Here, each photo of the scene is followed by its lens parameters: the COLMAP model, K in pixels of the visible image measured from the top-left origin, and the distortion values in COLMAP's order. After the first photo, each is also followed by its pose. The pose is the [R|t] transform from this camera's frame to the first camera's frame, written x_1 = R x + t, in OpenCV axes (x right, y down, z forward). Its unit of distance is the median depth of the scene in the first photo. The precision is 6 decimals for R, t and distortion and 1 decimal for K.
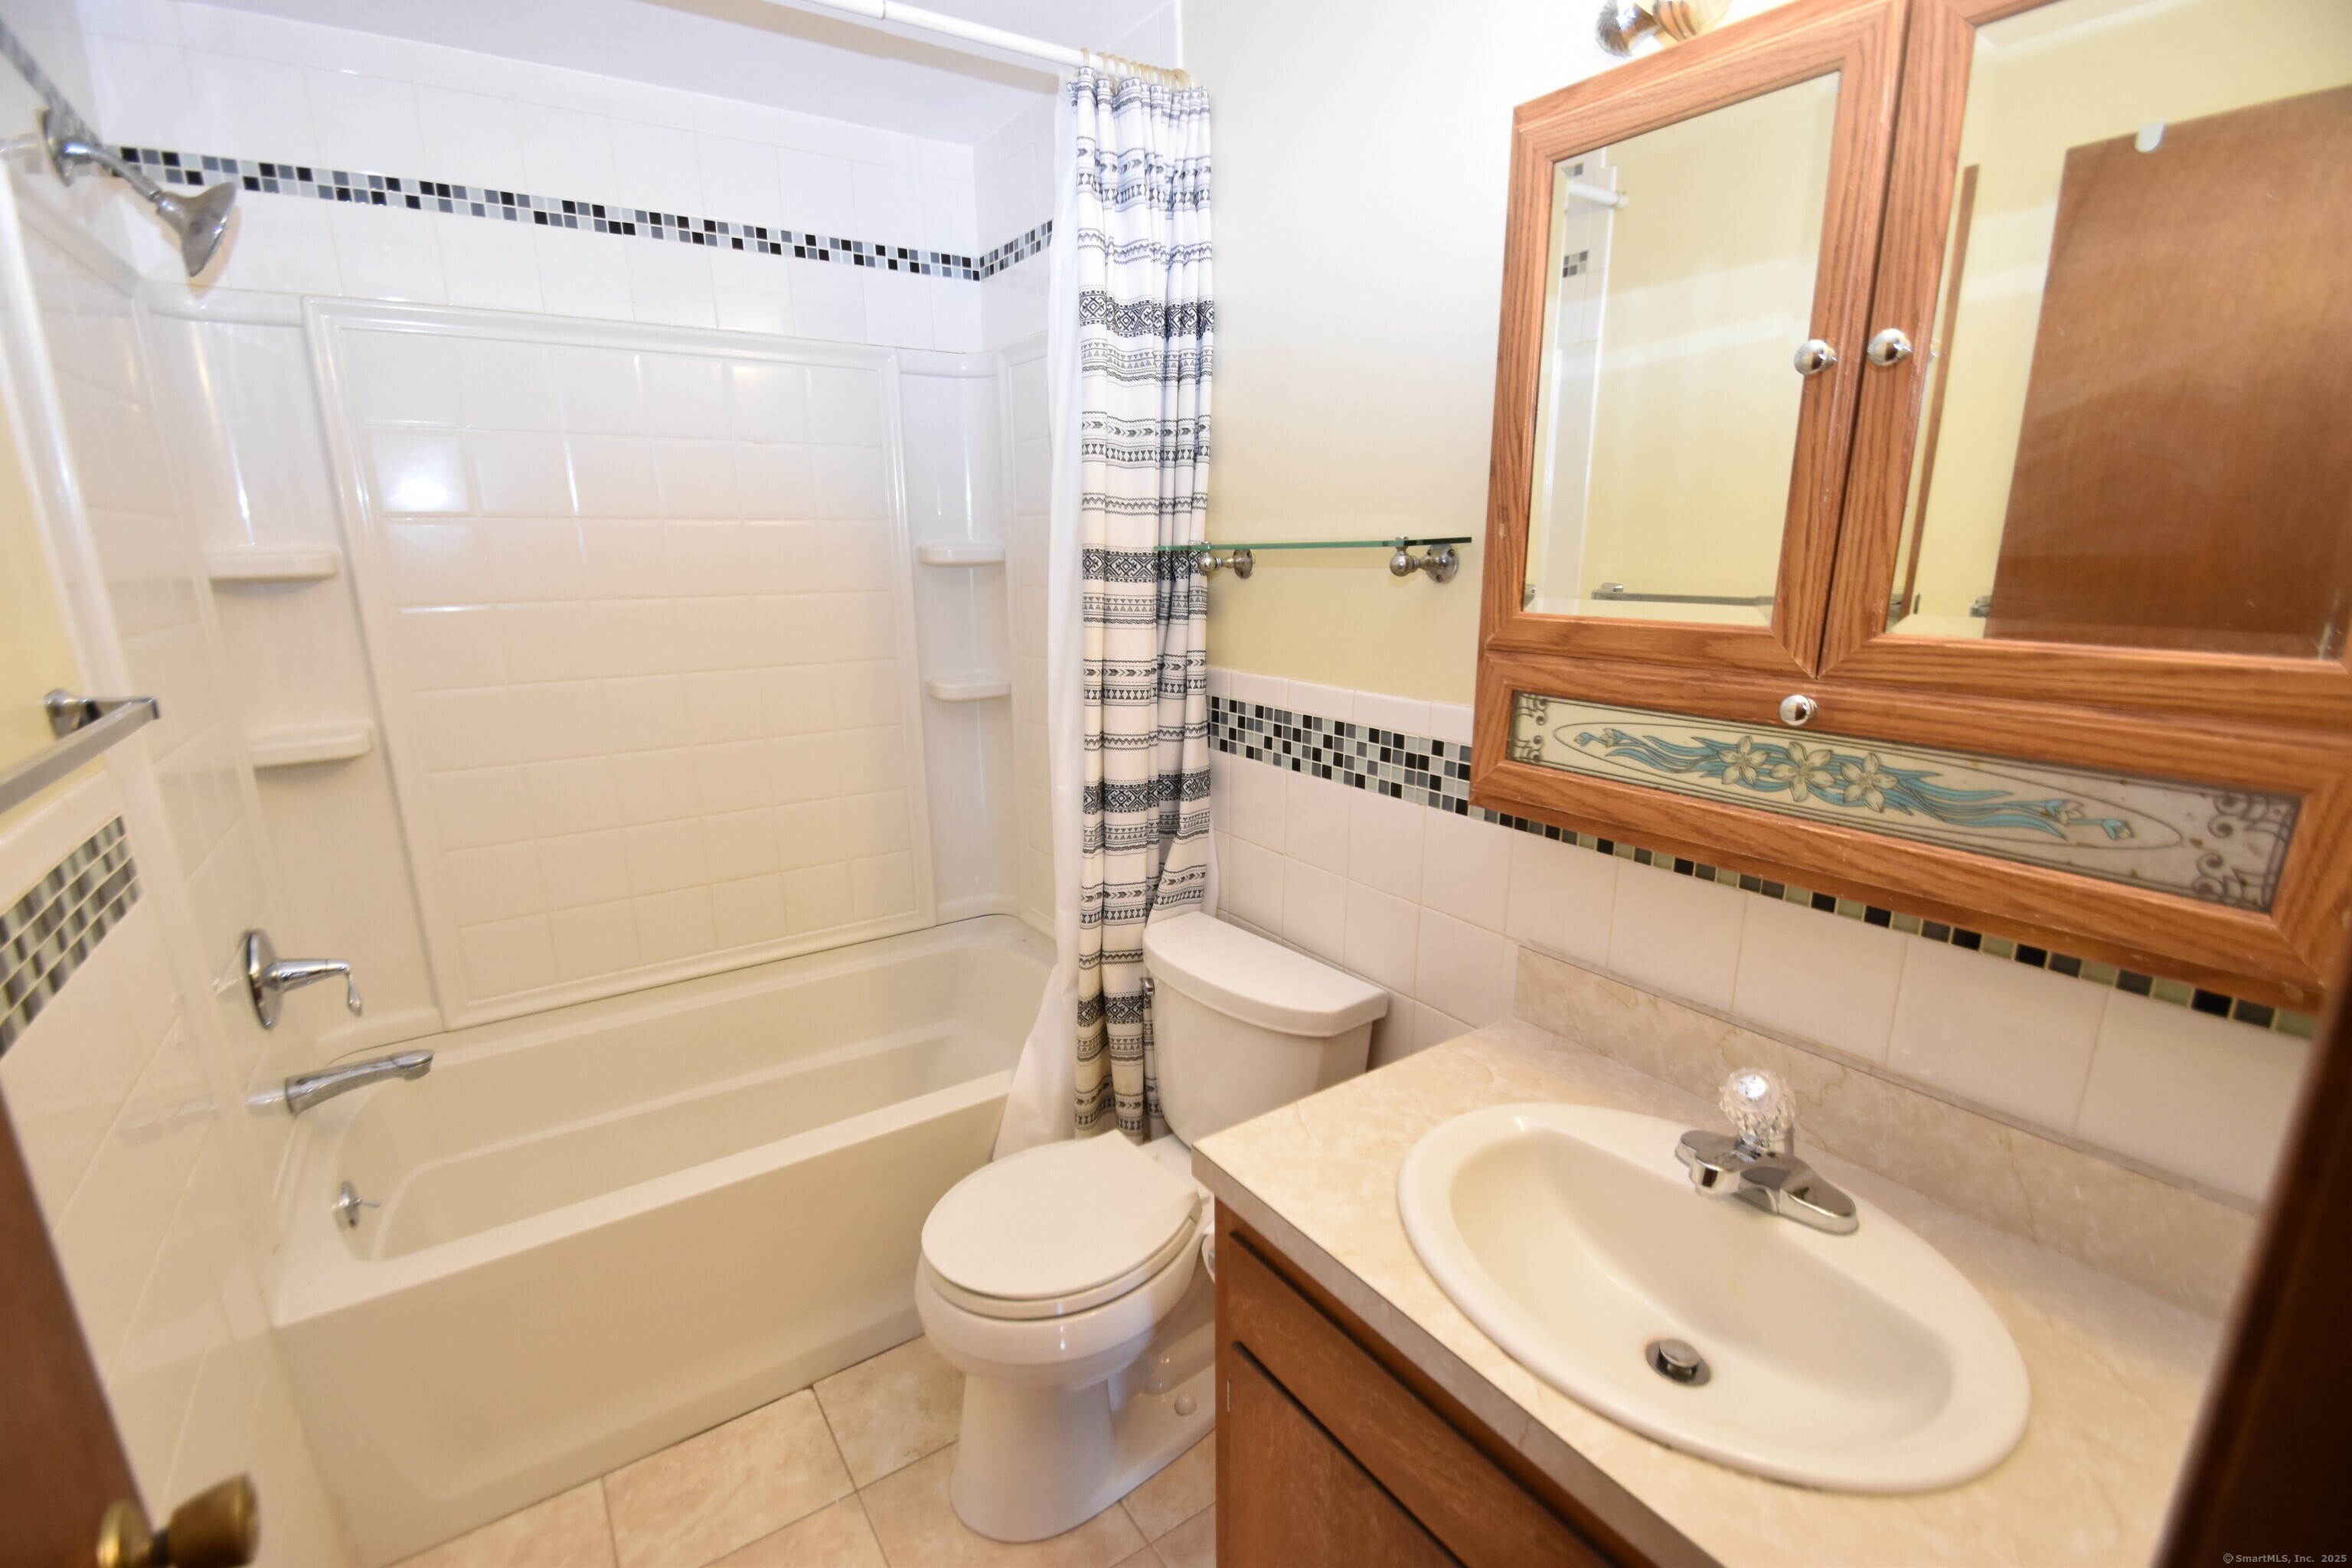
lens RADIAL K [[1042.6, 0, 1153.4], [0, 1042.6, 817.3], [0, 0, 1]] dist [0.021477, -0.019605]
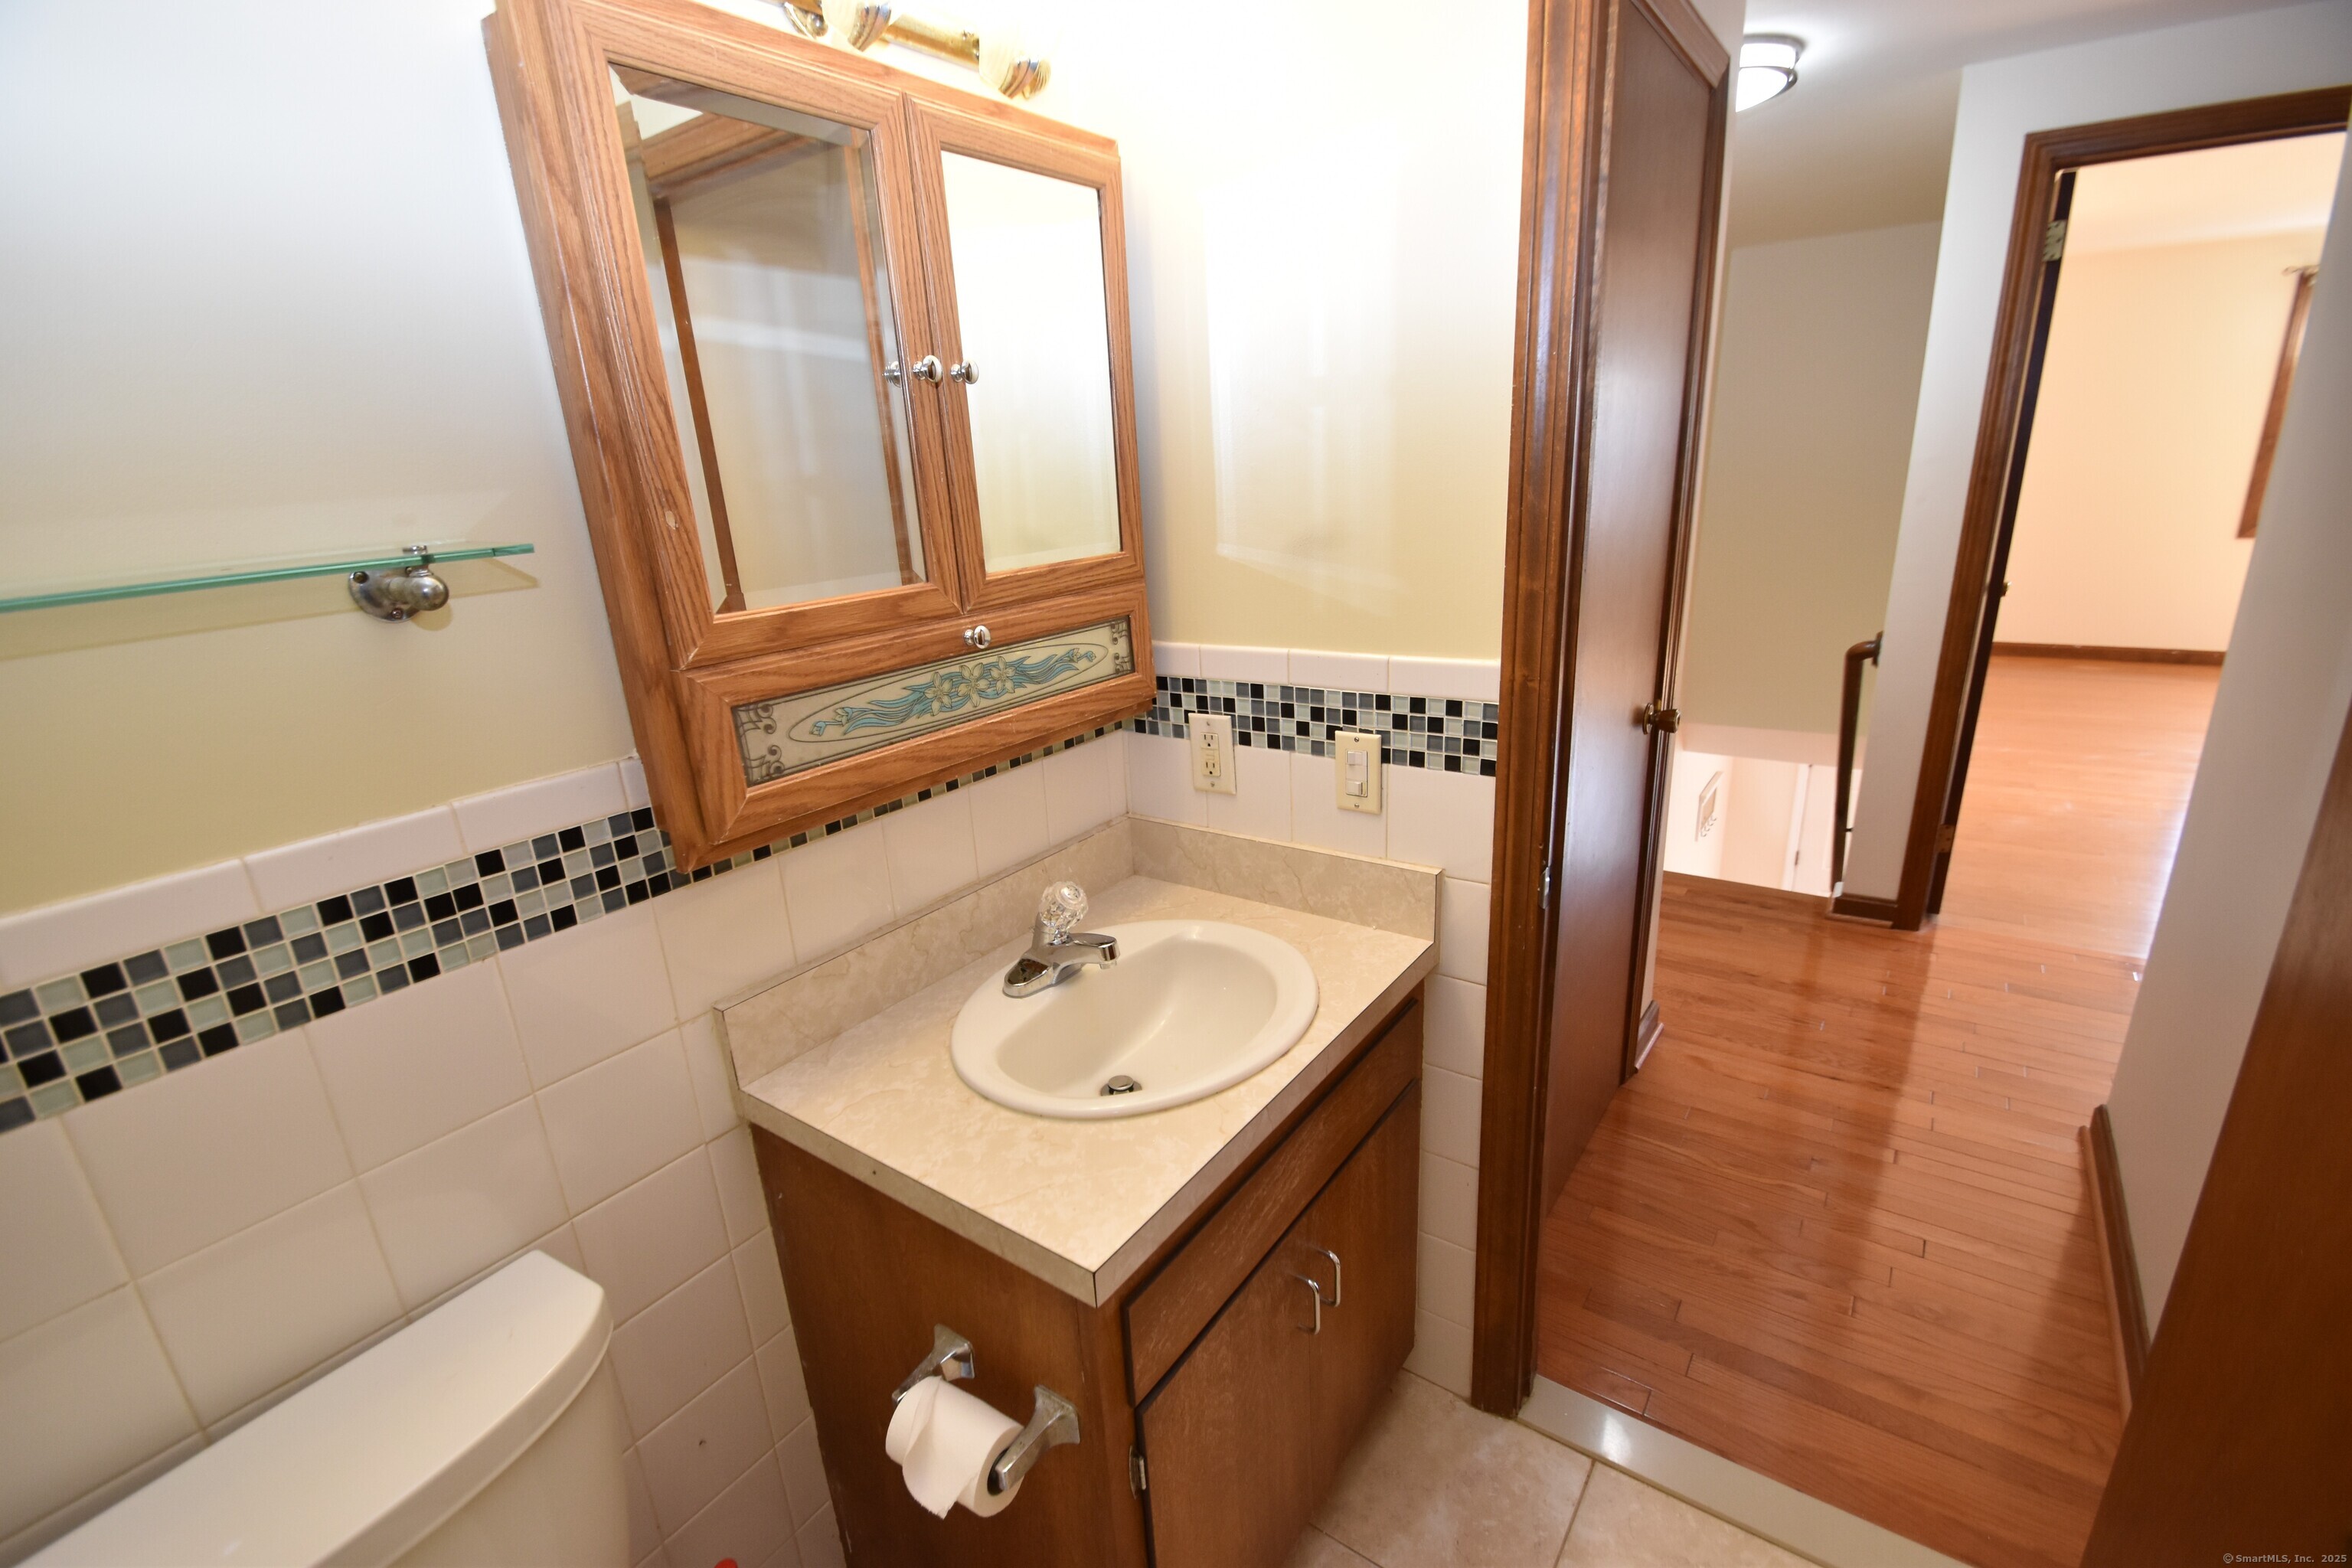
lens RADIAL K [[1042.6, 0, 1153.4], [0, 1042.6, 817.3], [0, 0, 1]] dist [0.021477, -0.019605]
pose [[-0.347524, -0.264495, 0.899594, -0.589678], [0.302720, 0.876371, 0.374612, -0.271550], [-0.887461, 0.402512, -0.224492, 0.973758]]
